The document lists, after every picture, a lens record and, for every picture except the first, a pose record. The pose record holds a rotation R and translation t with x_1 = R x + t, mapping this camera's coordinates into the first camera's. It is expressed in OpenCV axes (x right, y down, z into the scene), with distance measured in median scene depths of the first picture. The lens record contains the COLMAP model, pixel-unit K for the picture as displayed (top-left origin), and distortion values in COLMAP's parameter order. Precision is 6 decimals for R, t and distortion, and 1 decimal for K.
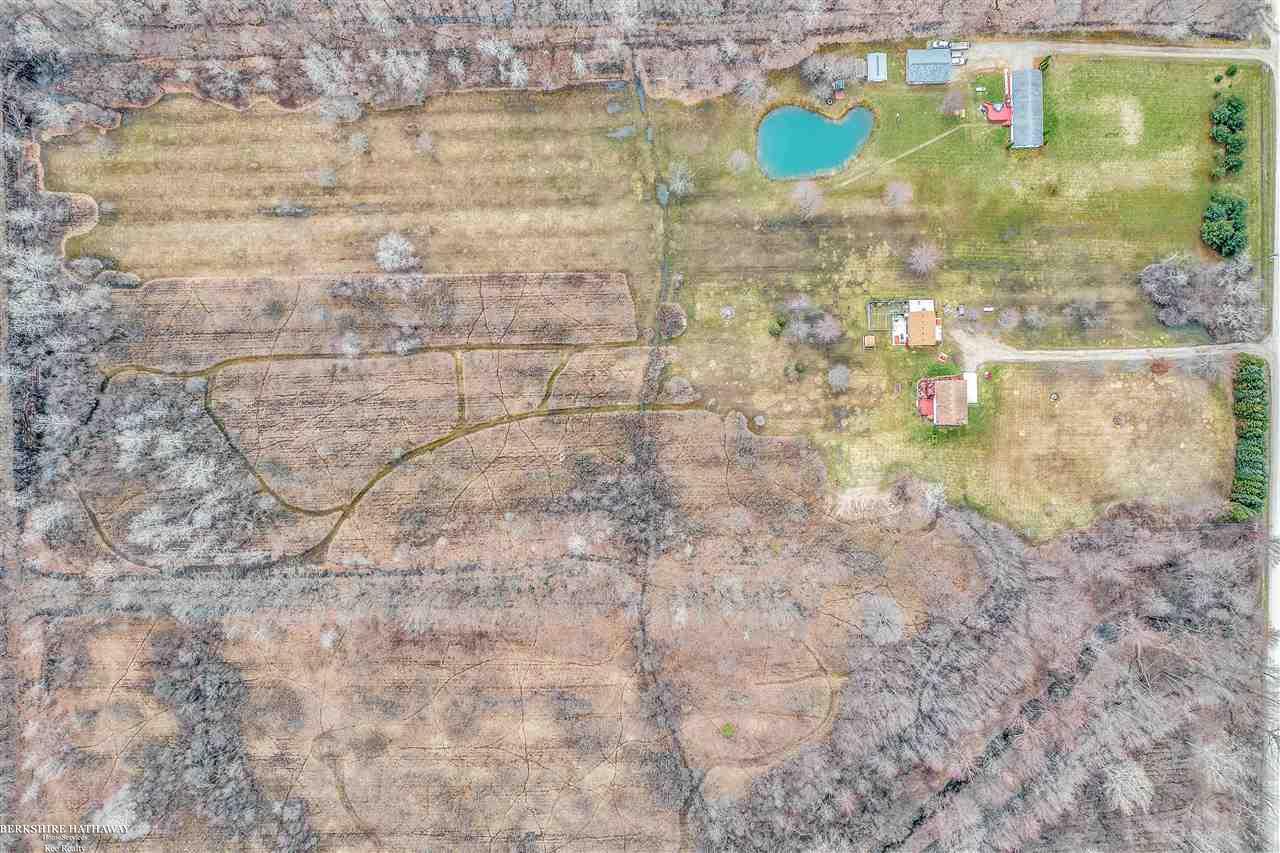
lens RADIAL K [[1029.0, 0, 640.0], [0, 1029.0, 426.5], [0, 0, 1]] dist [-0.006148, 0.002682]
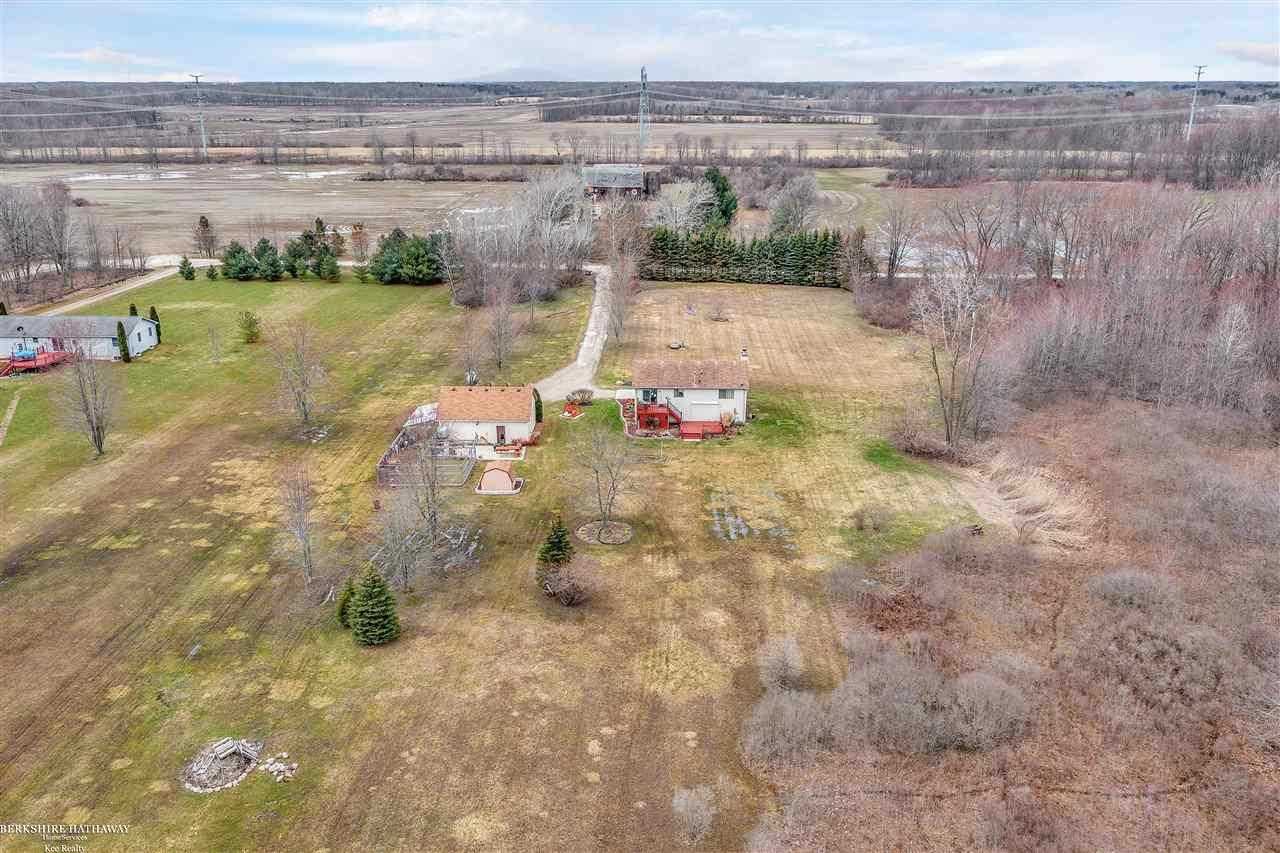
lens RADIAL K [[1015.3, 0, 640.0], [0, 1015.3, 426.5], [0, 0, 1]] dist [-0.002263, 0.004455]
pose [[0.039624, -0.312115, 0.949218, -0.069716], [0.998971, -0.008612, -0.044533, -0.024821], [0.022074, 0.950005, 0.311452, 0.885050]]
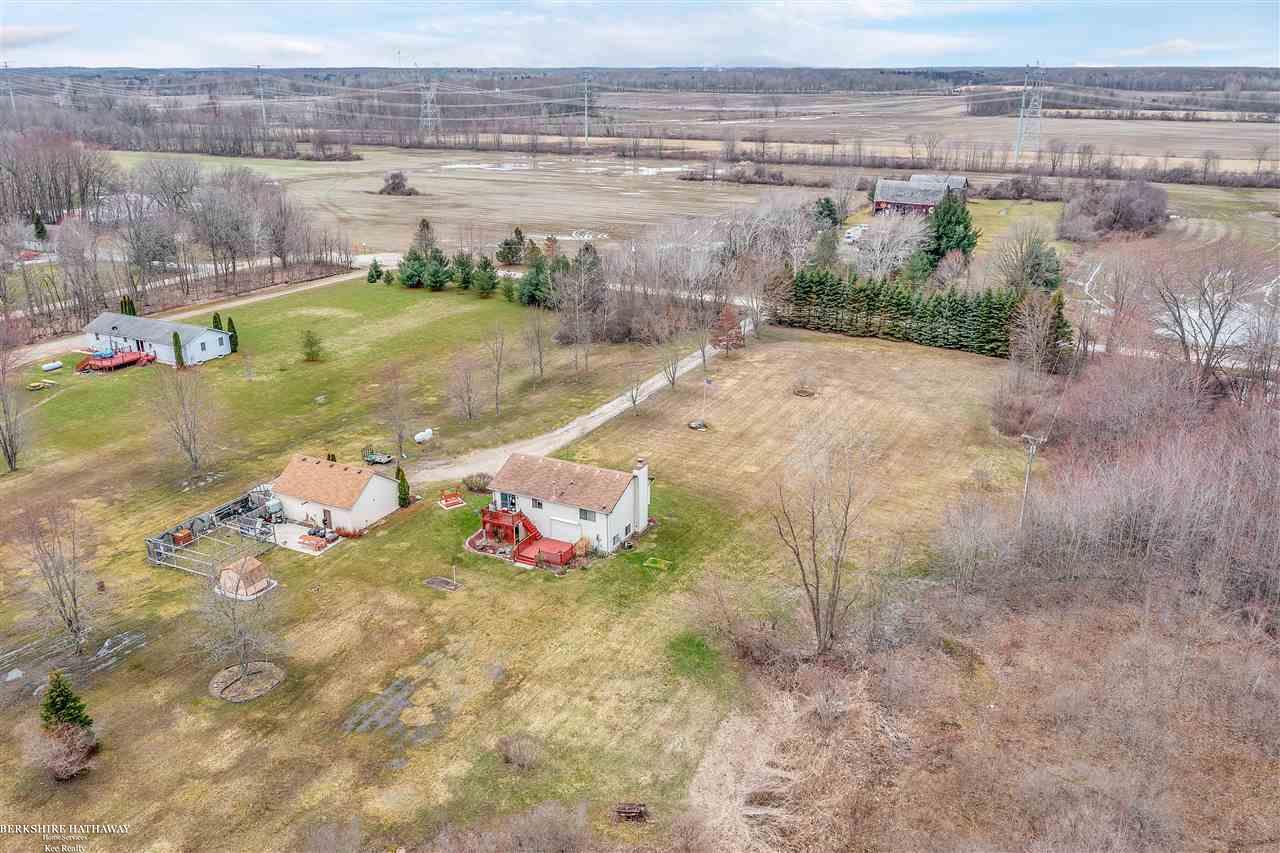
lens RADIAL K [[1015.3, 0, 640.0], [0, 1015.3, 426.5], [0, 0, 1]] dist [-0.002263, 0.004455]
pose [[0.466007, -0.286693, 0.837045, 0.051950], [0.884642, 0.134166, -0.446552, 0.132370], [0.015720, 0.948581, 0.316143, 0.871553]]
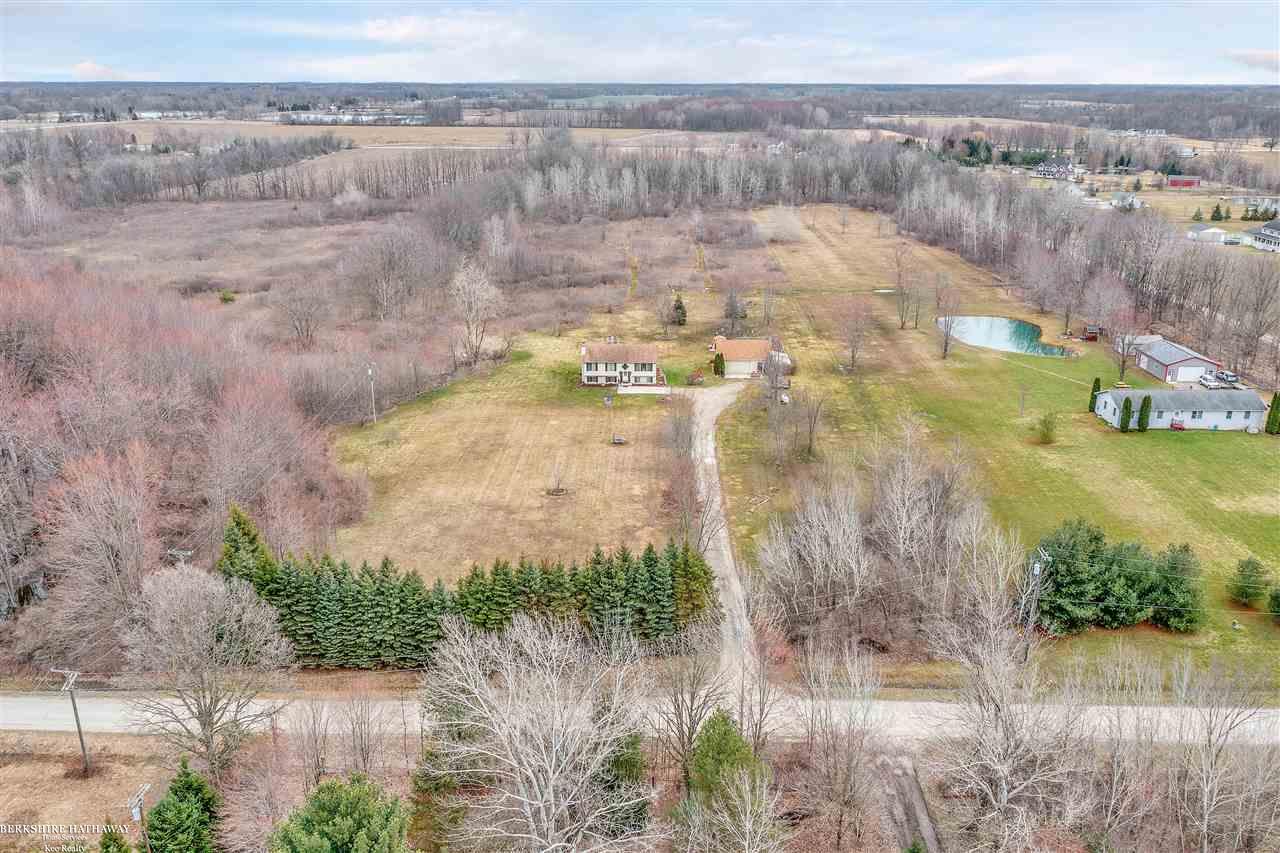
lens RADIAL K [[1015.3, 0, 640.0], [0, 1015.3, 426.5], [0, 0, 1]] dist [-0.002263, 0.004455]
pose [[-0.039396, 0.330551, -0.942965, 0.858212], [-0.998929, -0.035957, 0.029130, -0.052423], [-0.024278, 0.943103, 0.331614, 0.832016]]
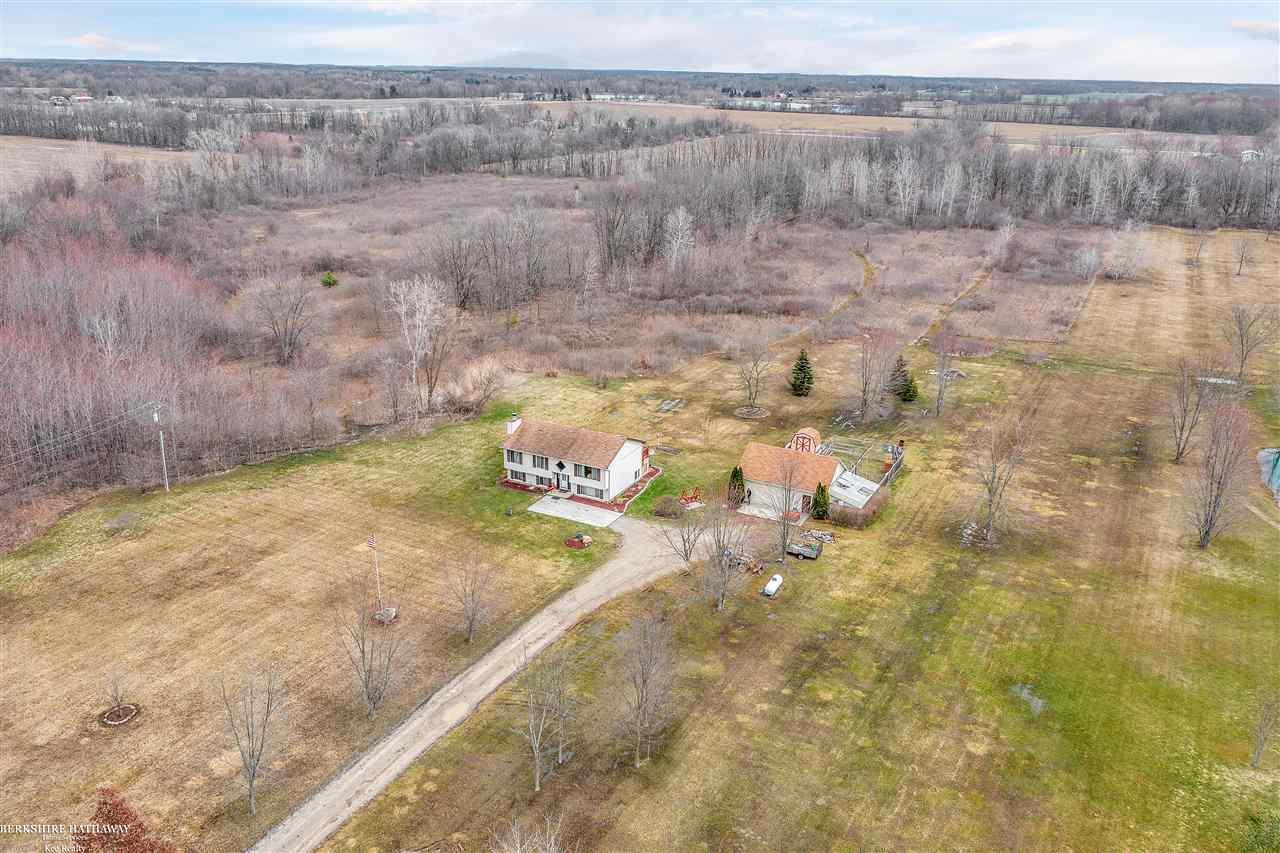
lens RADIAL K [[1015.3, 0, 640.0], [0, 1015.3, 426.5], [0, 0, 1]] dist [-0.002263, 0.004455]
pose [[-0.471780, 0.292627, -0.831741, 0.580982], [-0.881026, -0.193772, 0.431562, -0.195447], [-0.034881, 0.936388, 0.349229, 0.855687]]
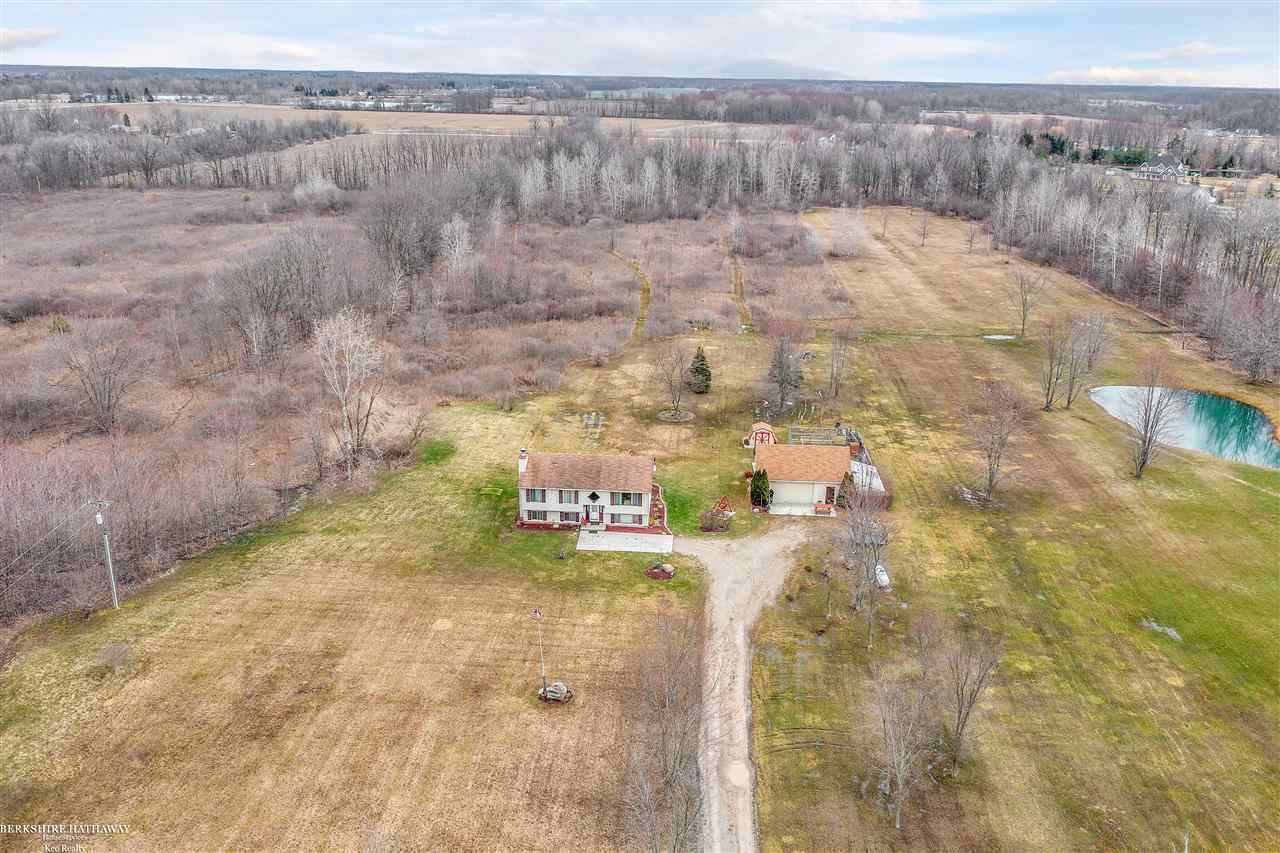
lens RADIAL K [[1015.3, 0, 640.0], [0, 1015.3, 426.5], [0, 0, 1]] dist [-0.002263, 0.004455]
pose [[-0.080559, 0.333343, -0.939358, 0.605320], [-0.995999, -0.063490, 0.062886, -0.059705], [-0.038677, 0.940665, 0.337124, 0.859065]]
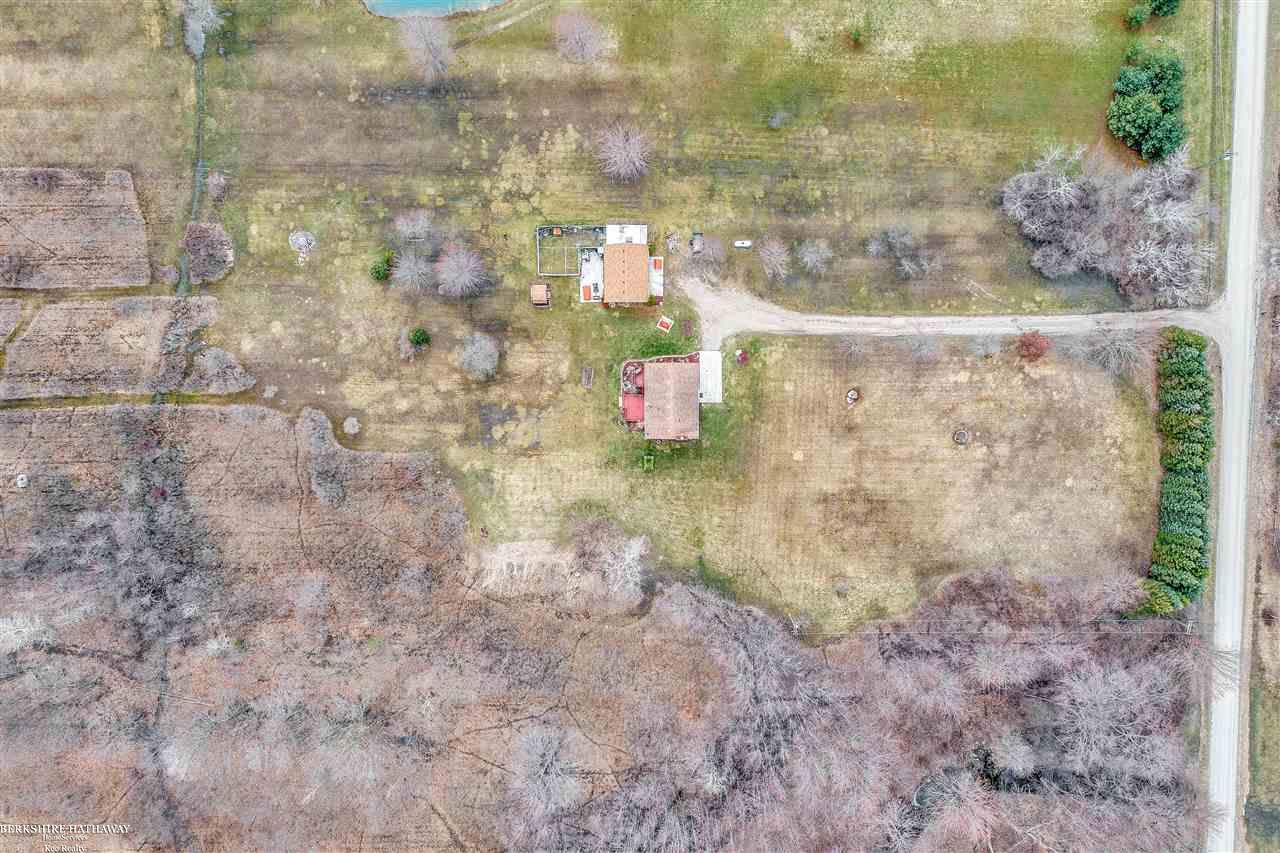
lens RADIAL K [[1015.3, 0, 640.0], [0, 1015.3, 426.5], [0, 0, 1]] dist [-0.002263, 0.004455]
pose [[0.999795, 0.020257, 0.000471, 0.280949], [-0.020259, 0.999777, 0.005967, -0.011846], [-0.000350, -0.005975, 0.999982, 0.417894]]
